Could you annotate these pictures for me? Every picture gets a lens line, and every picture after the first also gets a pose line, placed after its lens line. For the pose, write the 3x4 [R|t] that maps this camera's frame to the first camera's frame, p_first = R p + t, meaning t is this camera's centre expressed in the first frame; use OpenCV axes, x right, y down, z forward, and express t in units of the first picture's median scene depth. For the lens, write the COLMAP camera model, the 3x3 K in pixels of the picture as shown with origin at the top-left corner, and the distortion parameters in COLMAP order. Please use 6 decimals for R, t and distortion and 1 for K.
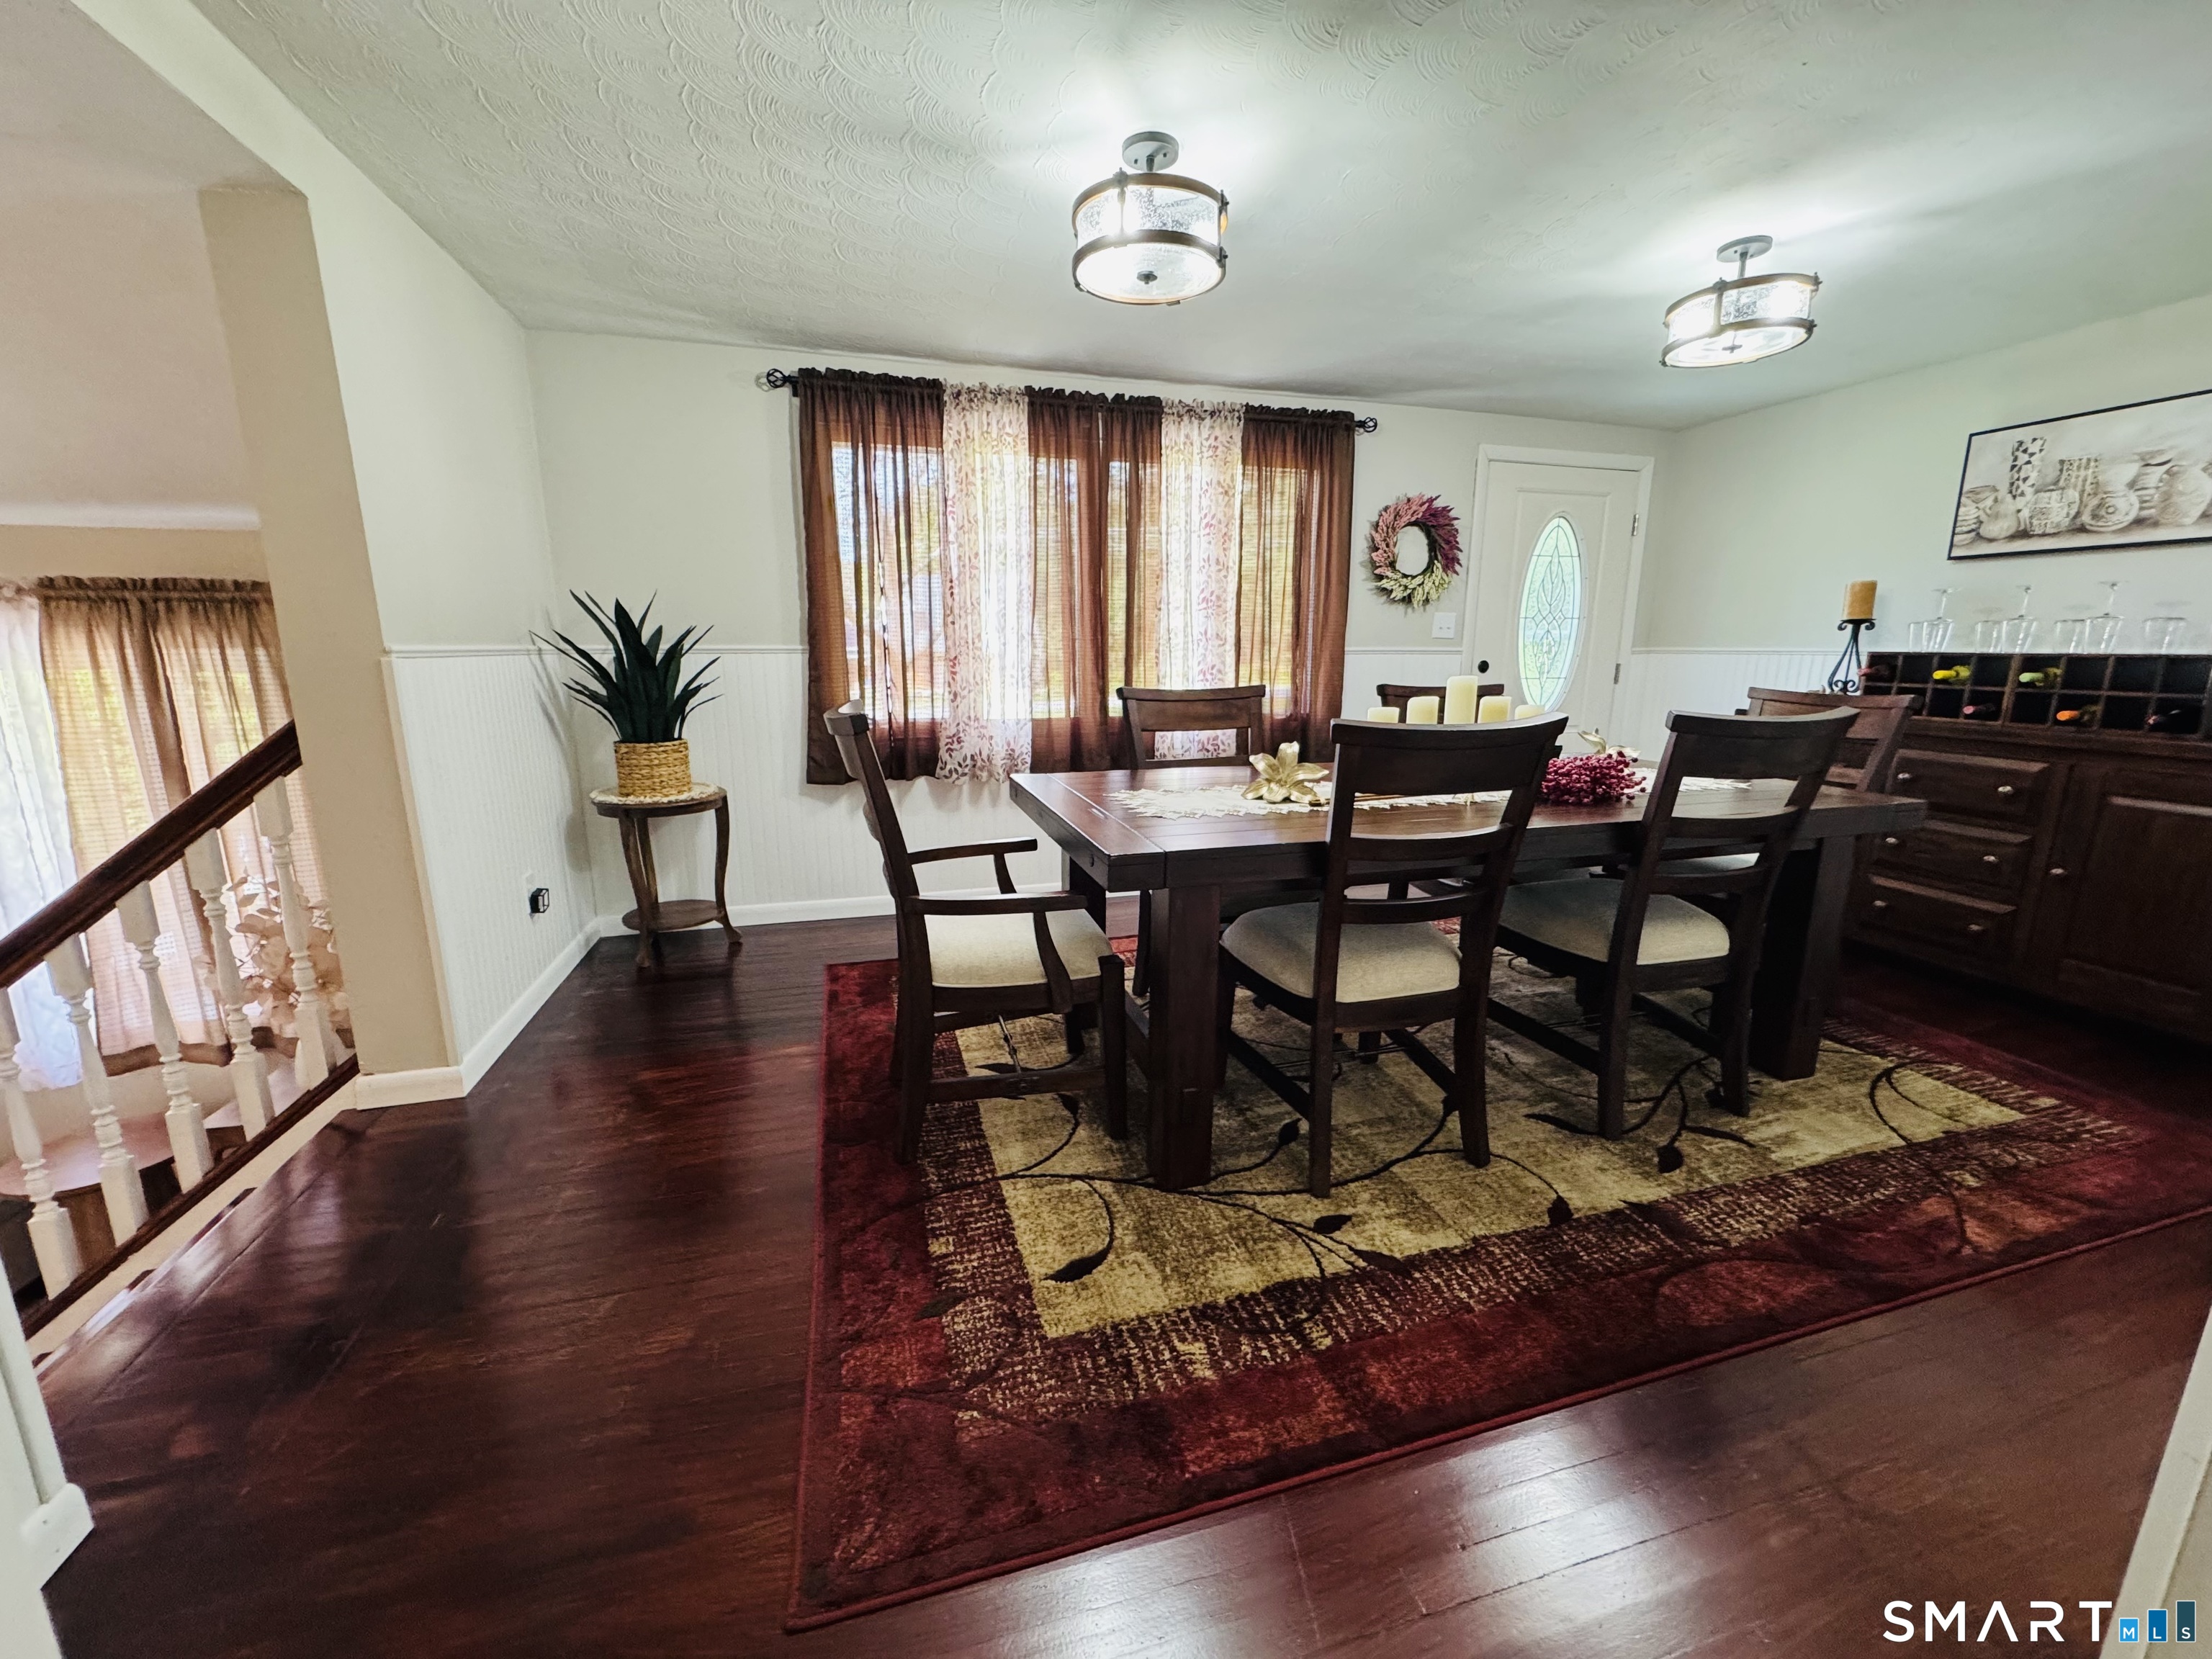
lens RADIAL K [[880.6, 0, 1111.2], [0, 880.6, 830.0], [0, 0, 1]] dist [0.003447, -0.000458]
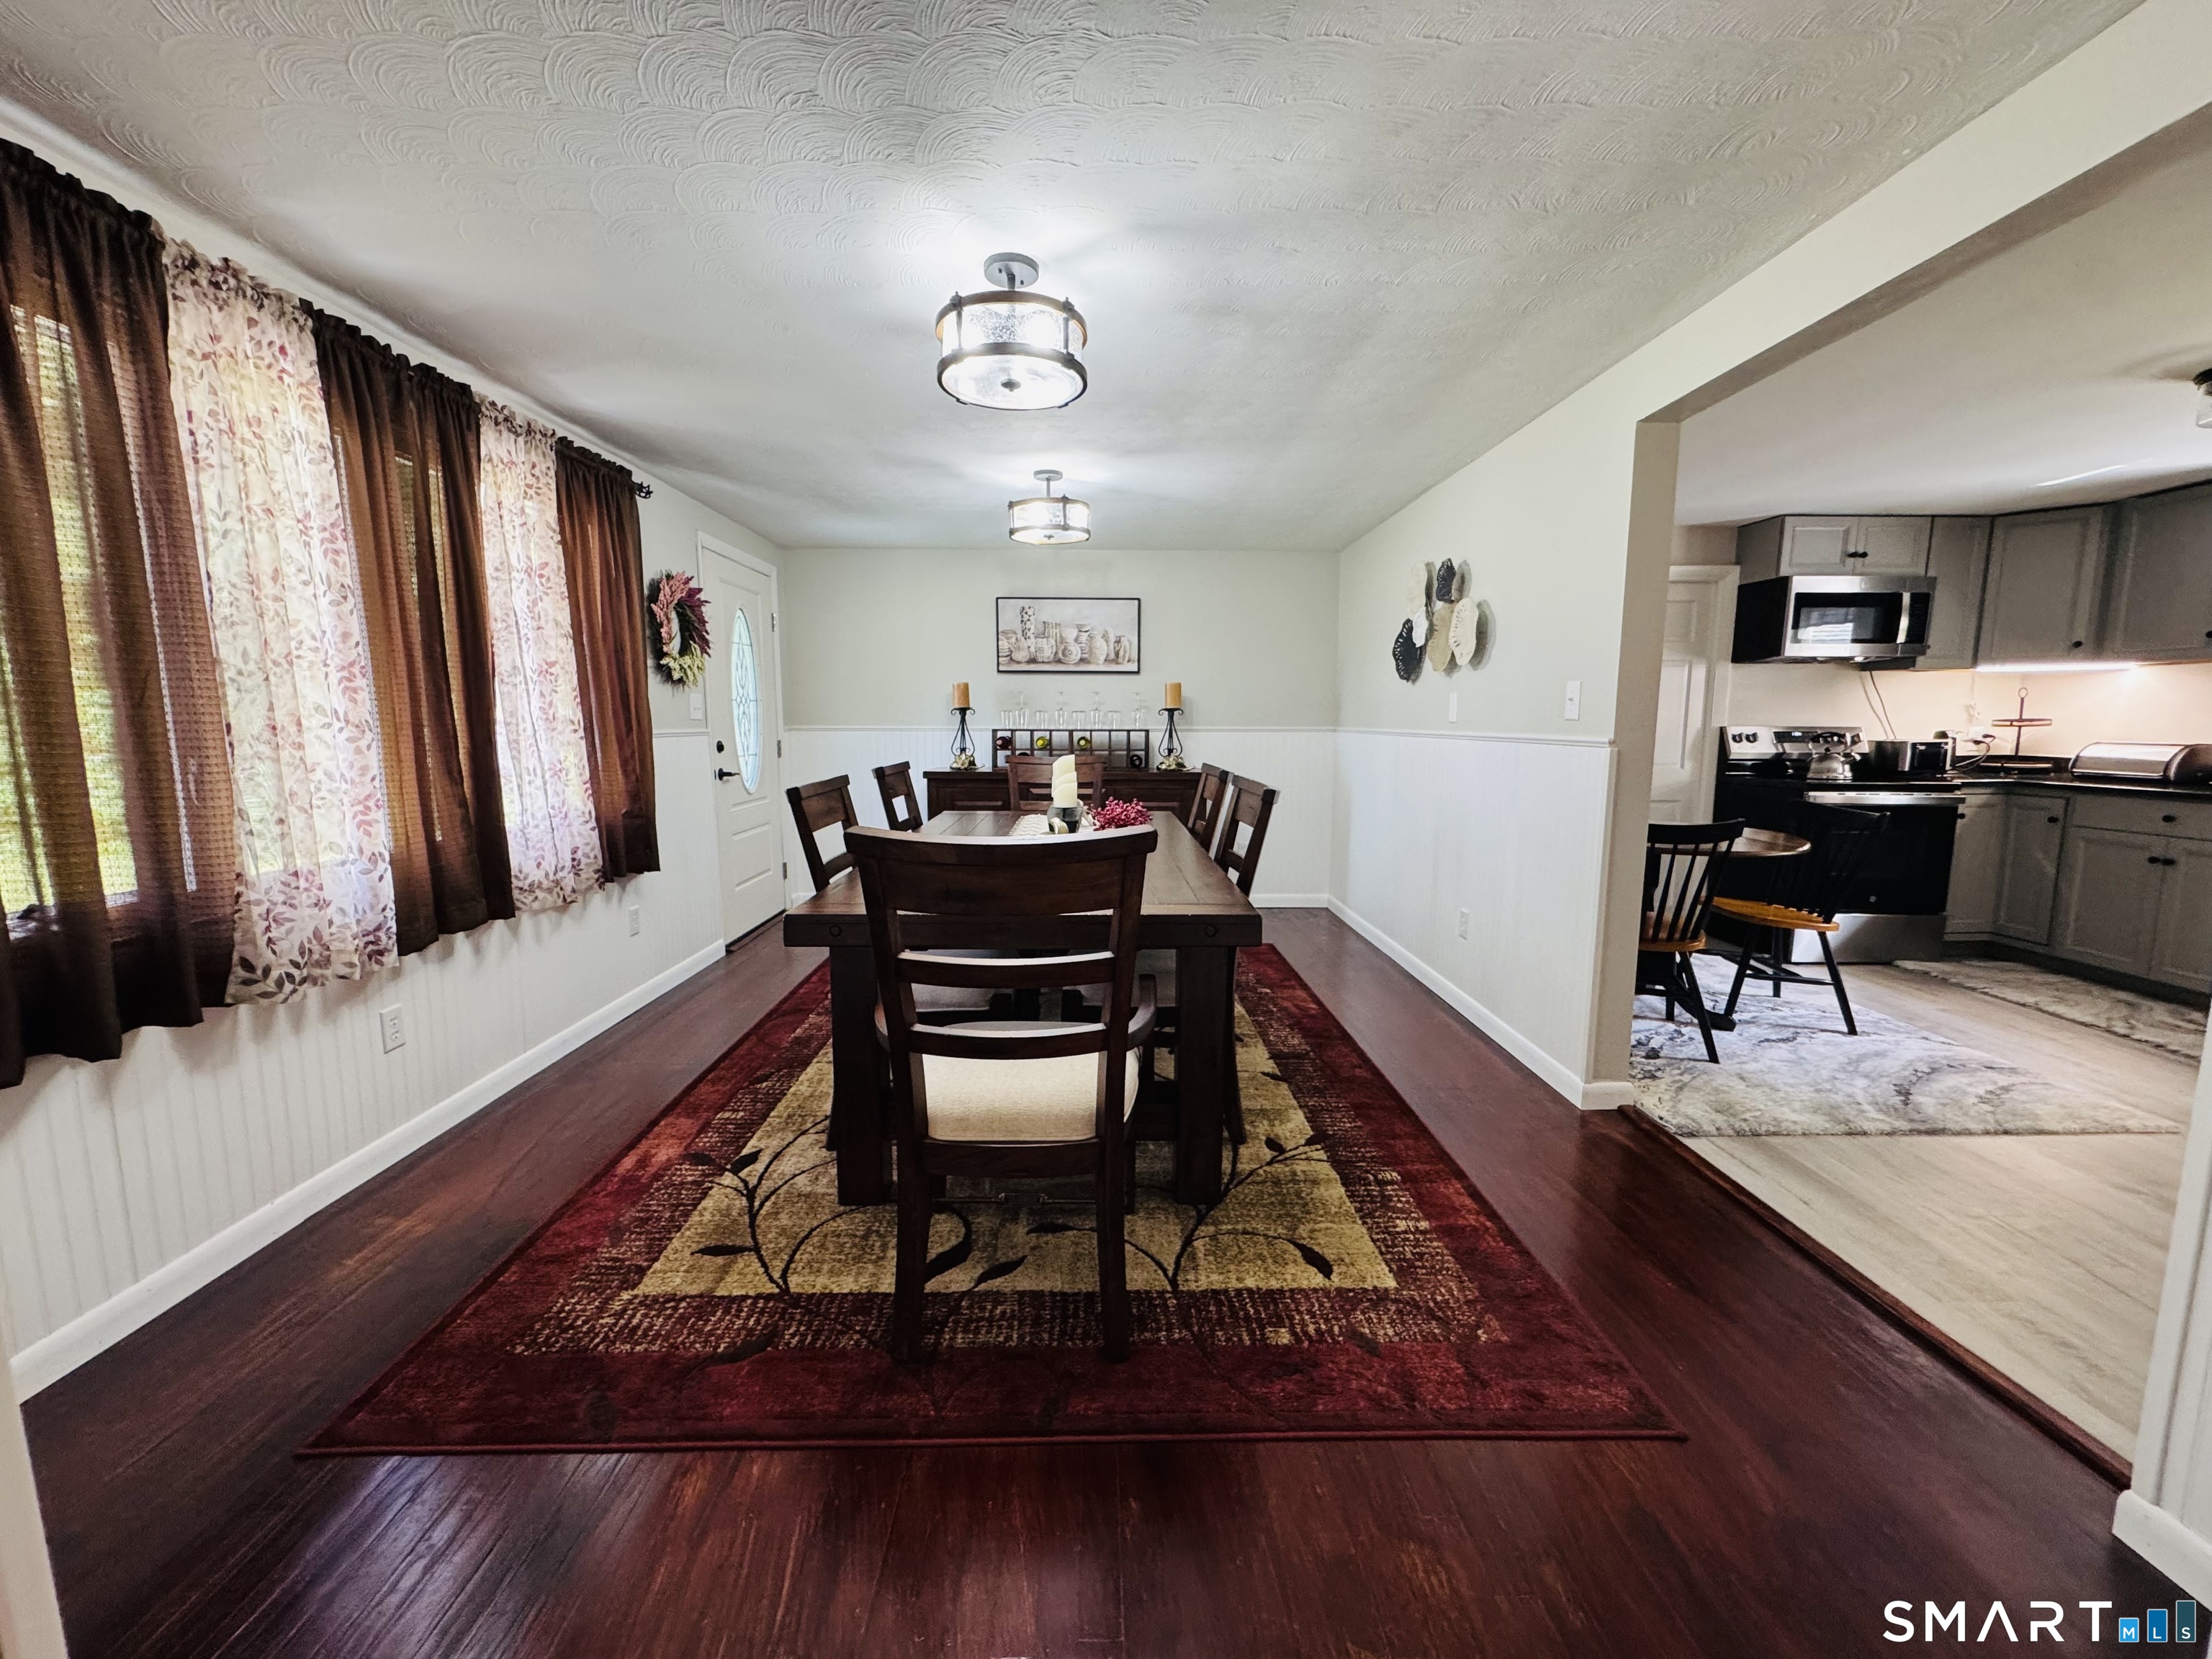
lens RADIAL K [[880.6, 0, 1112.0], [0, 880.6, 825.1], [0, 0, 1]] dist [0.003447, -0.000458]
pose [[0.267109, -0.117782, 0.956441, -0.617477], [0.201077, 0.977468, 0.064216, -0.105055], [-0.942455, 0.175166, 0.284774, 0.436700]]
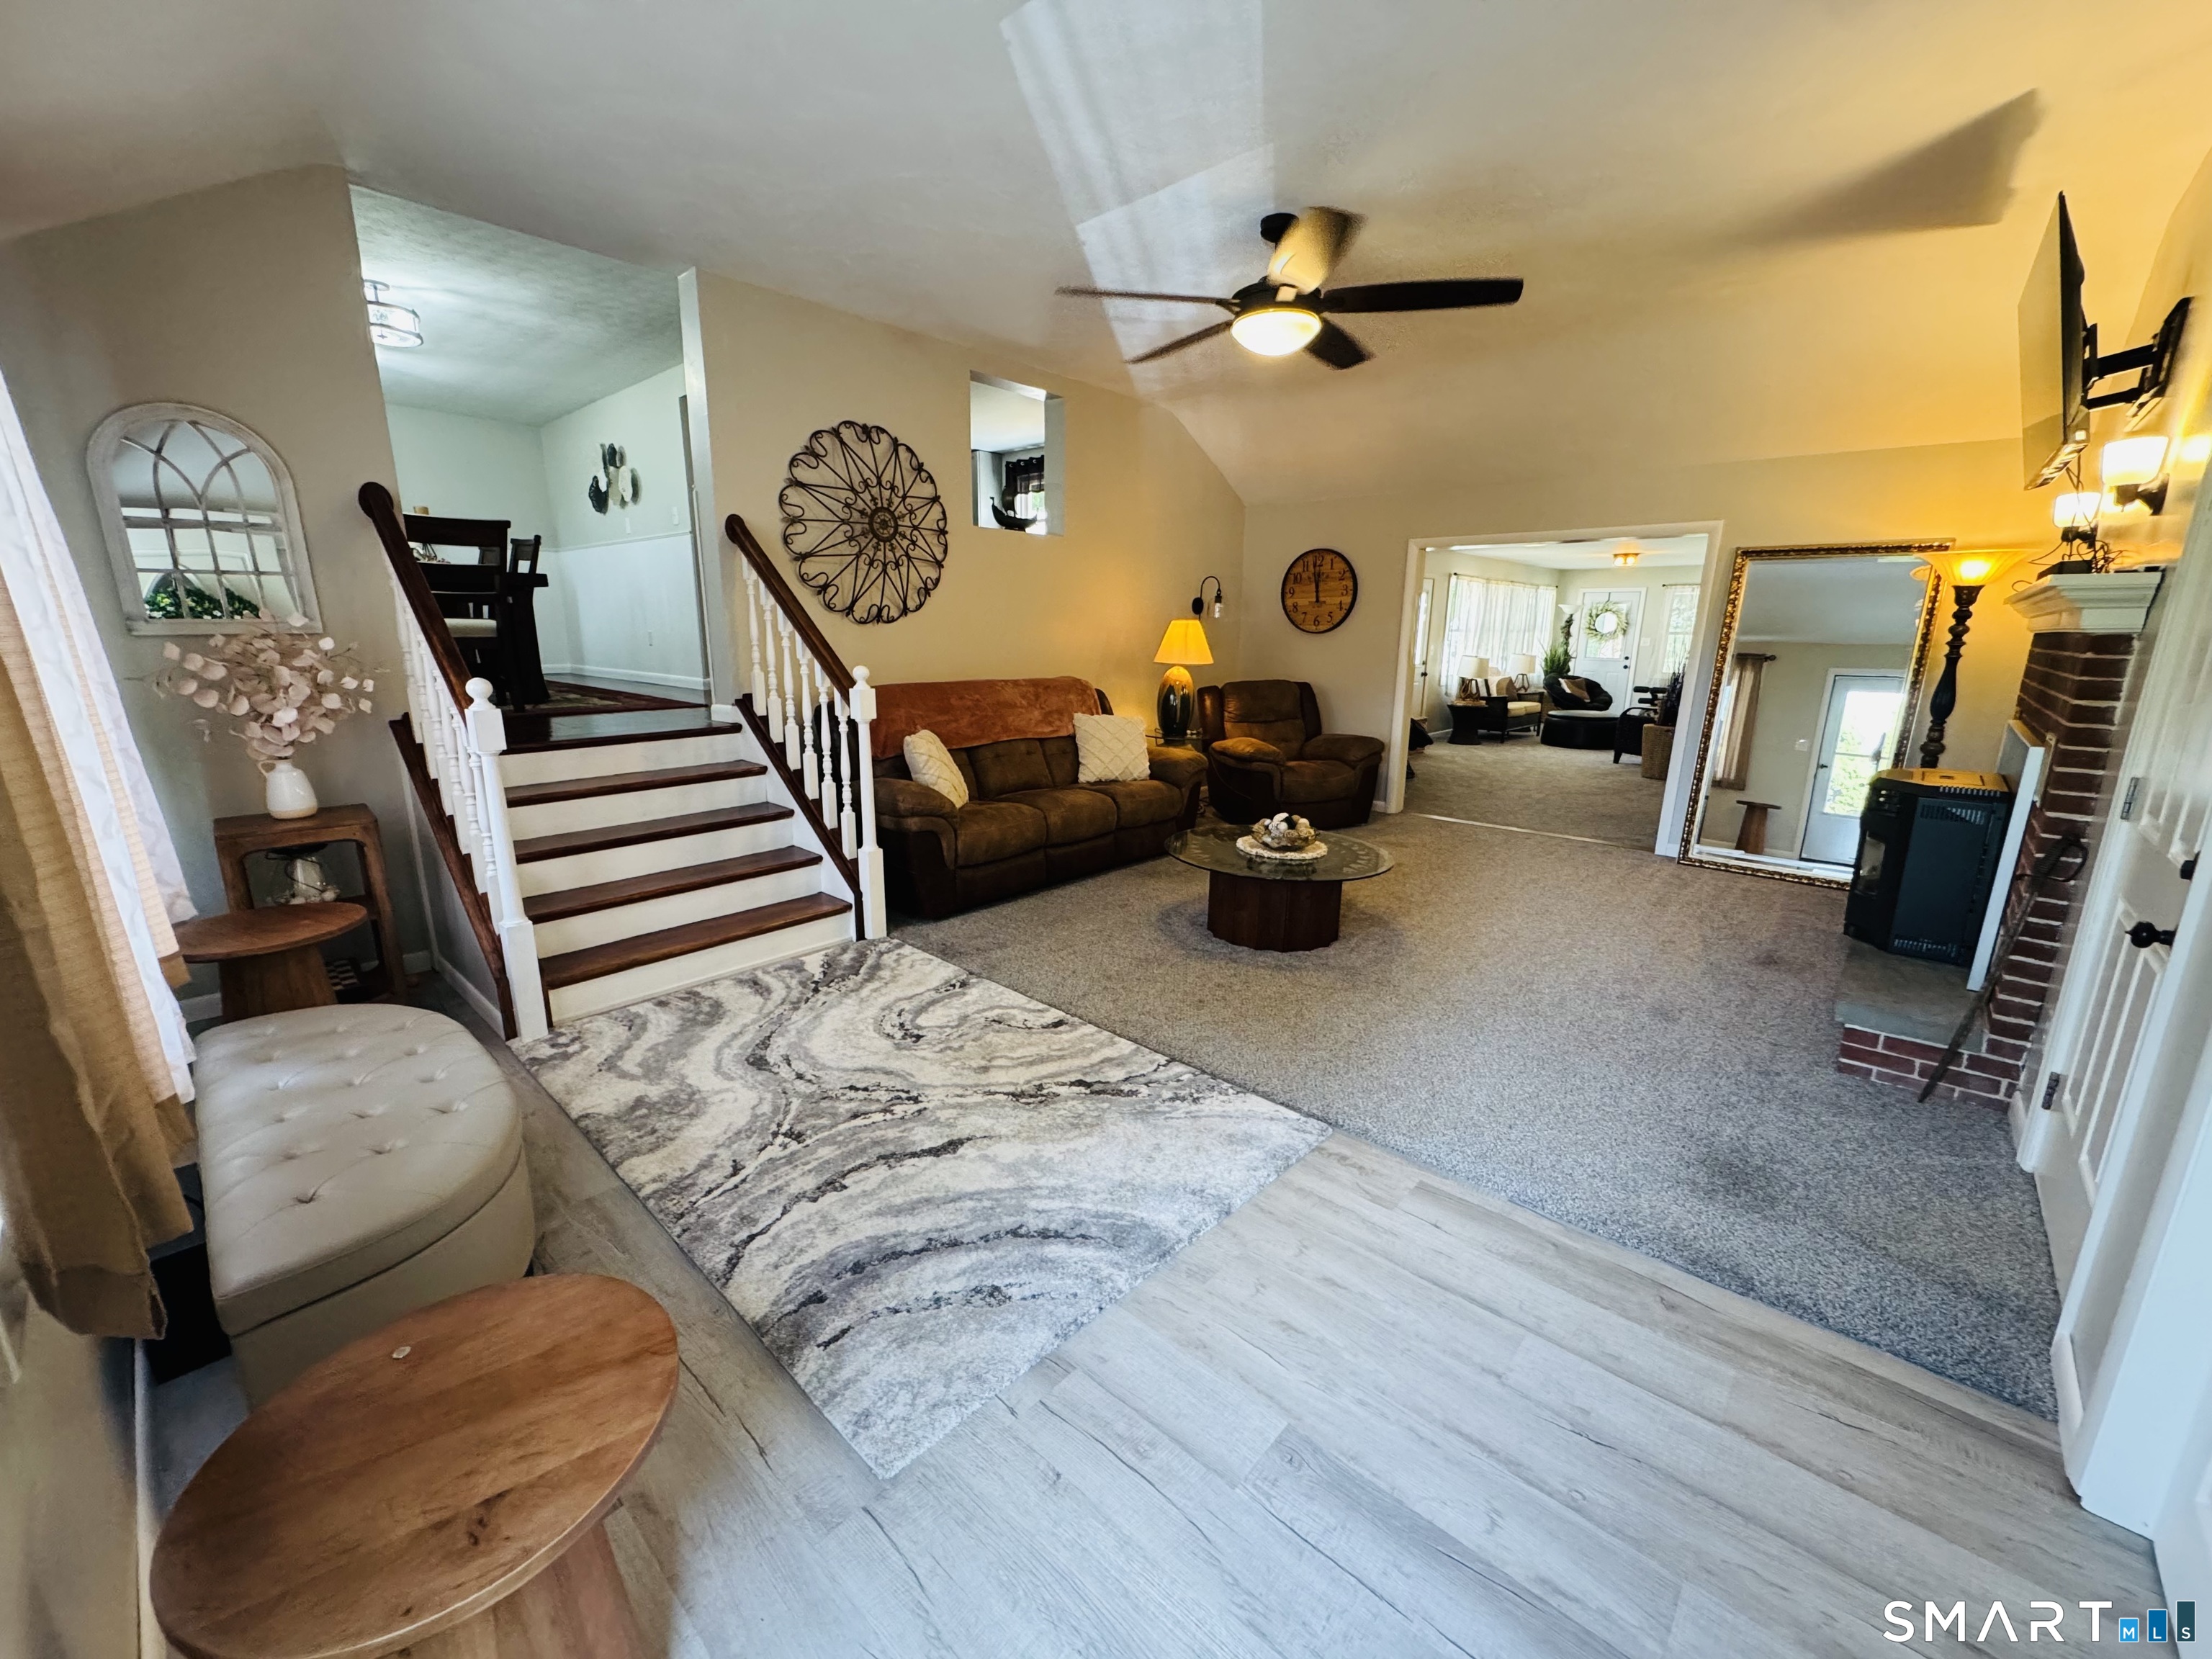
lens RADIAL K [[880.6, 0, 1107.4], [0, 880.6, 827.9], [0, 0, 1]] dist [0.003447, -0.000458]
pose [[-0.512388, -0.203456, 0.834305, -2.077443], [0.165410, 0.929954, 0.328368, 0.098477], [-0.842673, 0.306255, -0.442843, 0.519989]]
